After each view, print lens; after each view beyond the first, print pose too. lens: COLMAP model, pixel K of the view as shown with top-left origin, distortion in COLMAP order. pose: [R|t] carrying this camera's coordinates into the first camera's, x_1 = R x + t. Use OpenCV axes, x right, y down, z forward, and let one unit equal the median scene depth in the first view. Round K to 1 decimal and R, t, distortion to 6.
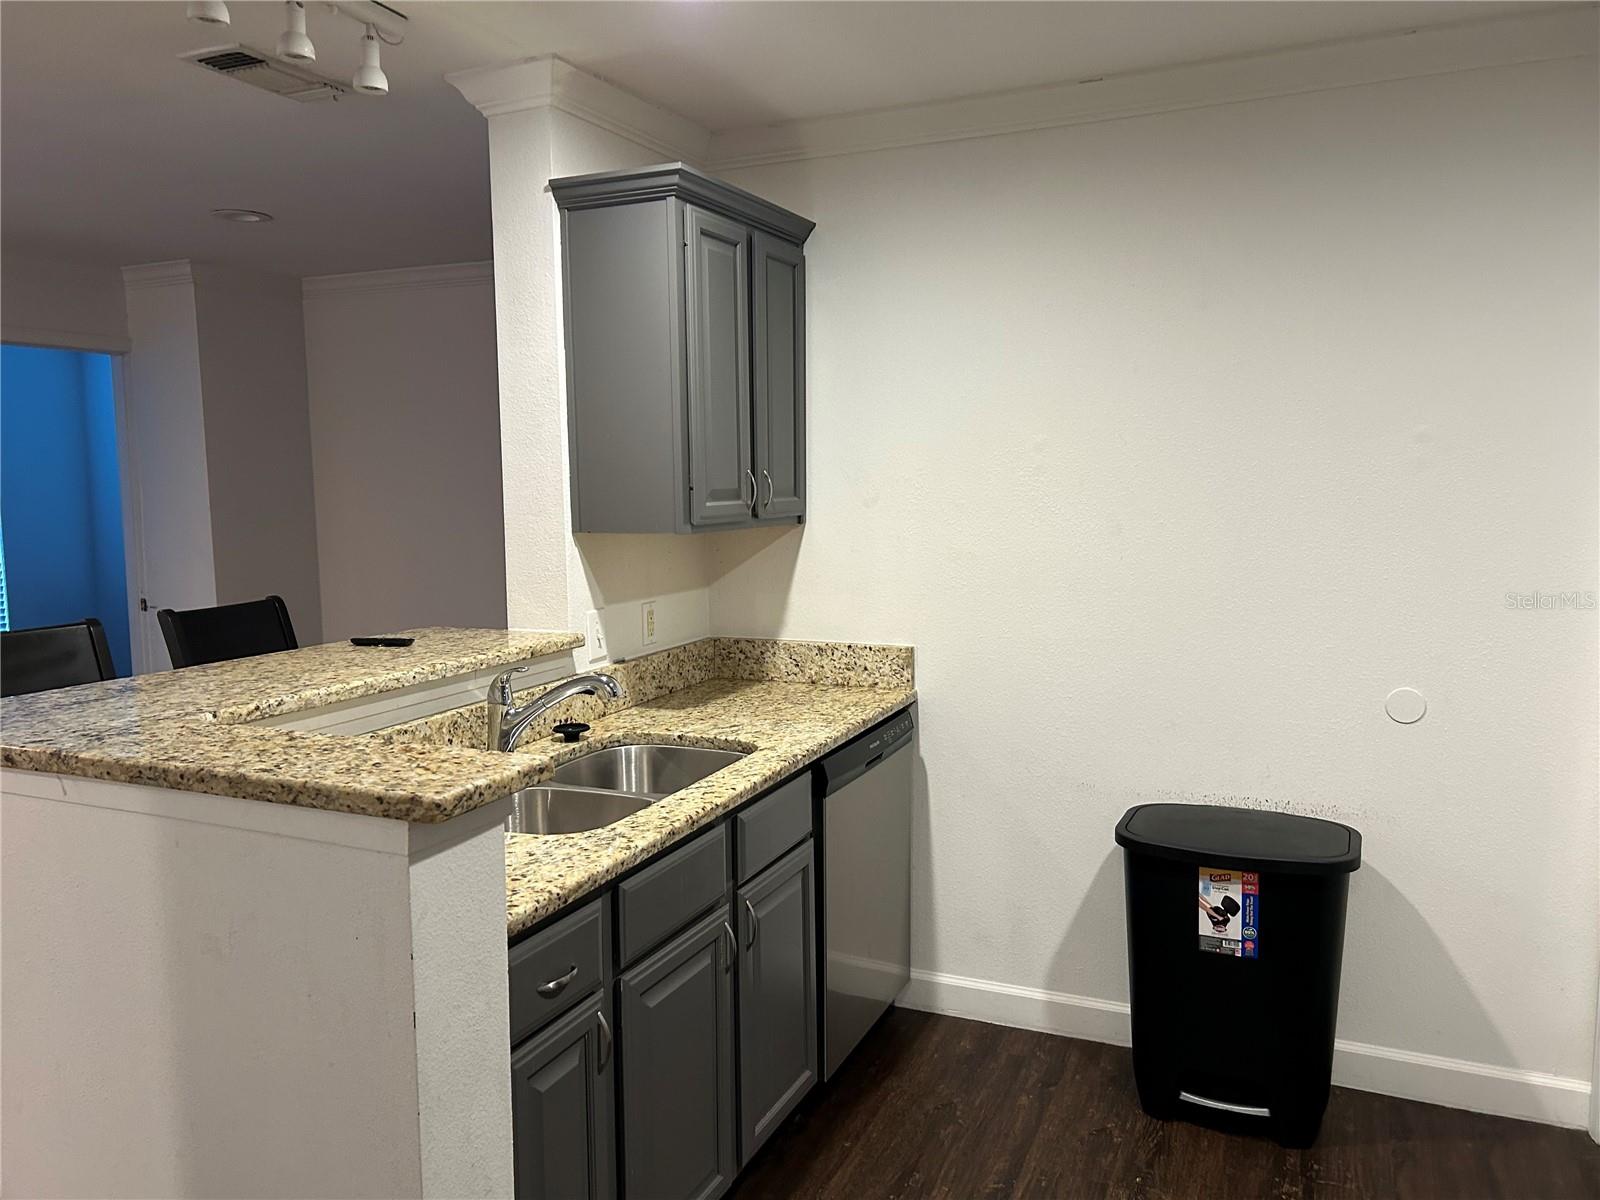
lens RADIAL K [[1199.3, 0, 785.4], [0, 1199.3, 605.6], [0, 0, 1]] dist [0.056186, -0.059464]
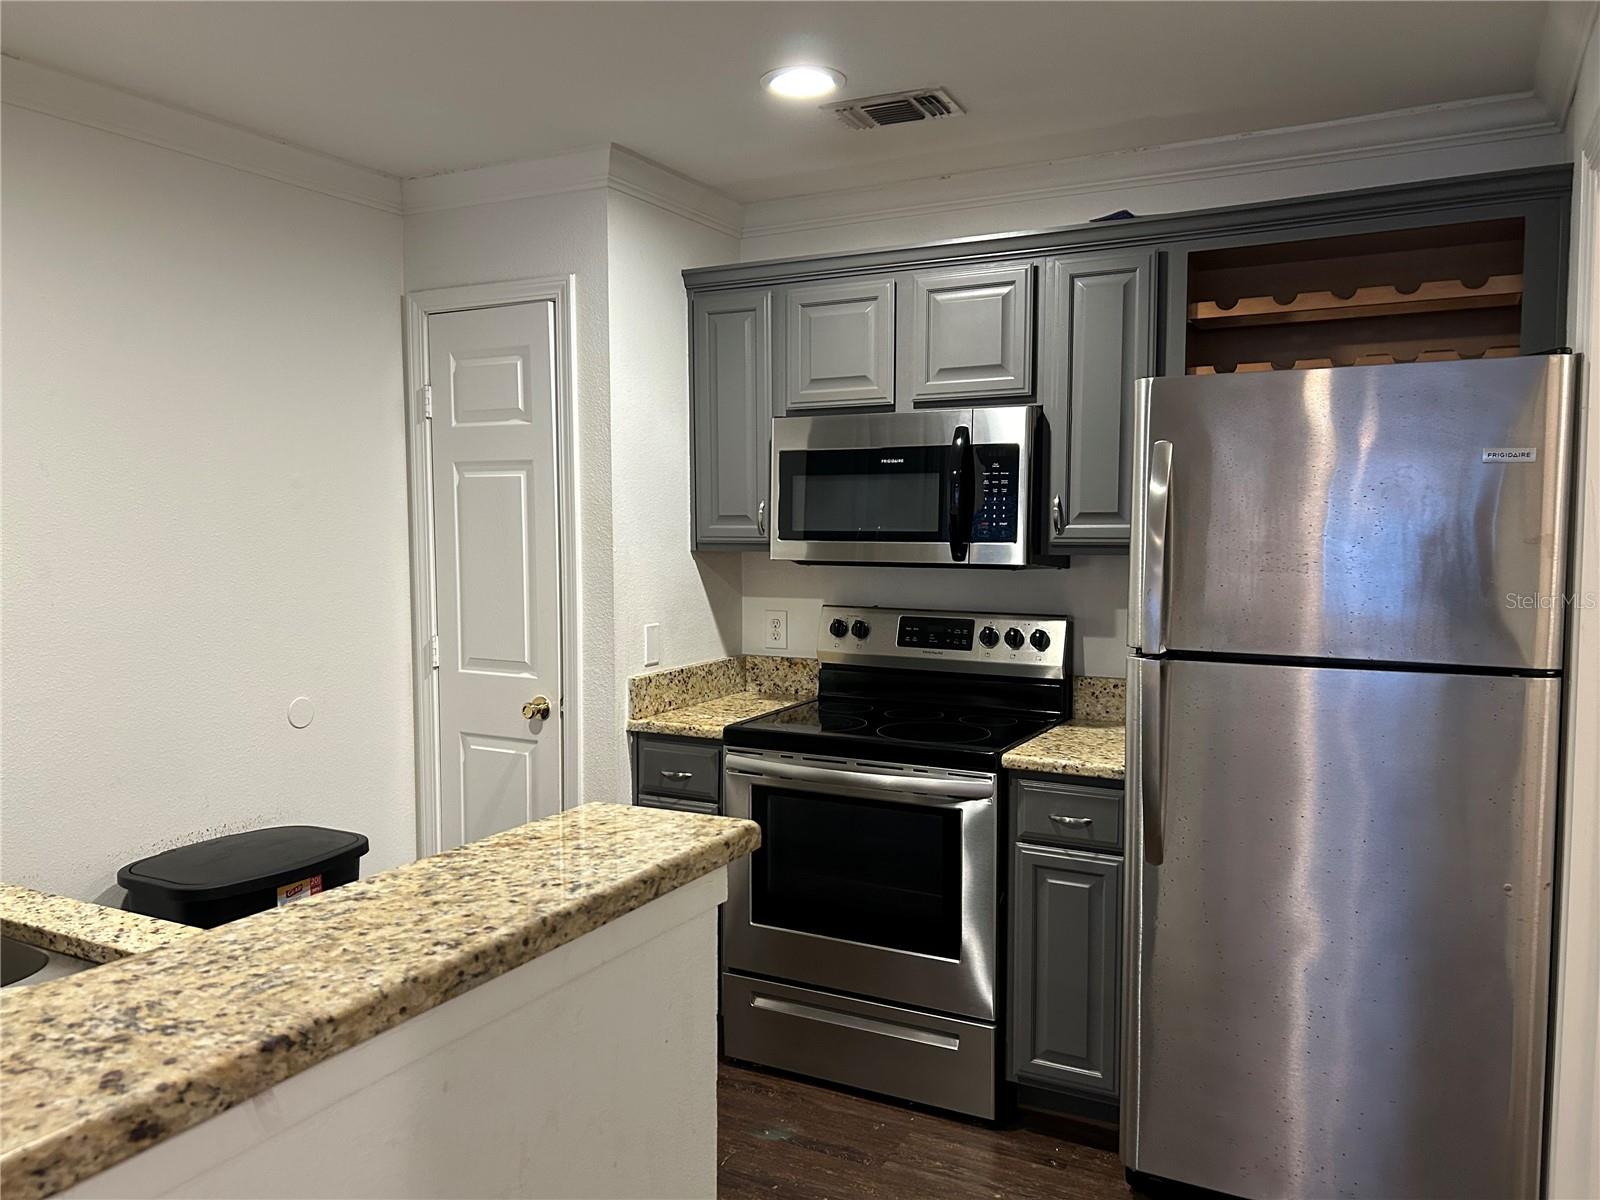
lens RADIAL K [[1199.3, 0, 806.5], [0, 1199.3, 596.4], [0, 0, 1]] dist [0.056186, -0.059464]
pose [[0.066127, -0.056750, 0.996196, -0.634520], [0.108742, 0.992845, 0.049341, -0.033751], [-0.991868, 0.105066, 0.071825, 0.440134]]
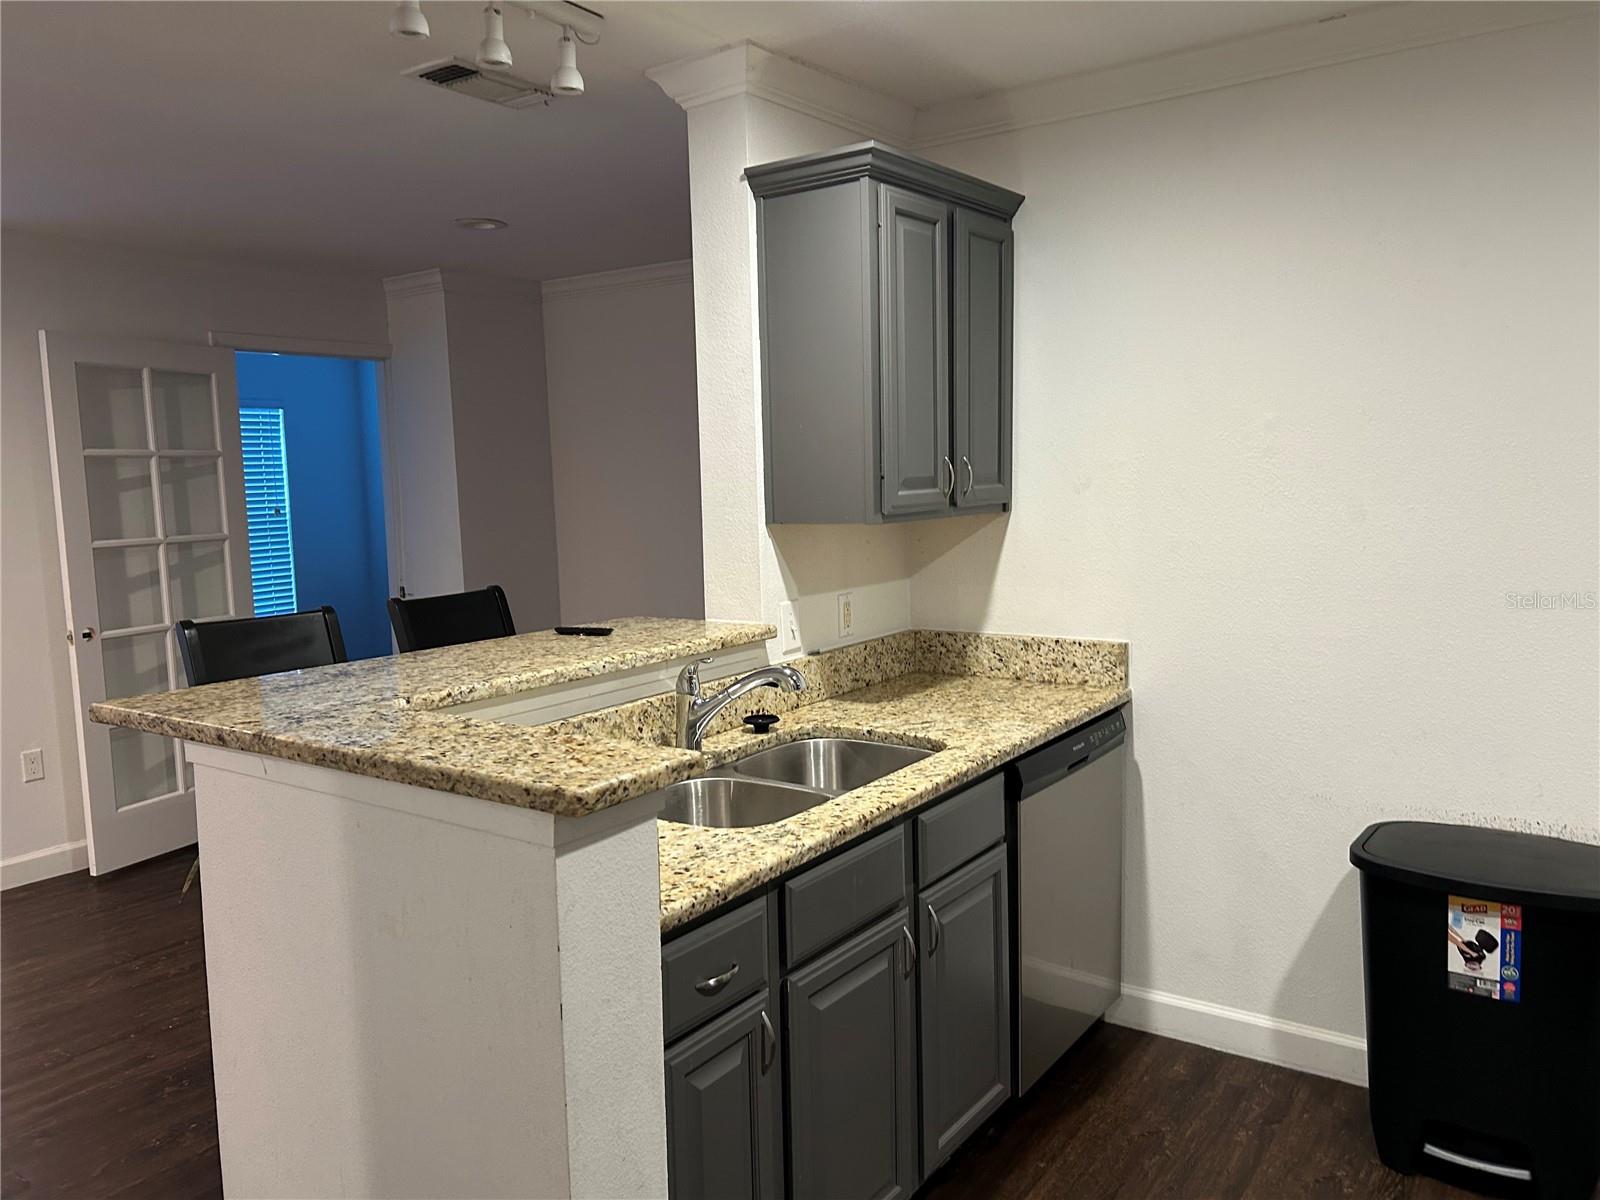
lens RADIAL K [[1199.3, 0, 783.5], [0, 1199.3, 606.8], [0, 0, 1]] dist [0.056186, -0.059464]
pose [[0.980262, 0.007754, -0.197551, 0.036886], [-0.005701, 0.999924, 0.010959, -0.002885], [0.197621, -0.009617, 0.980231, 0.030313]]
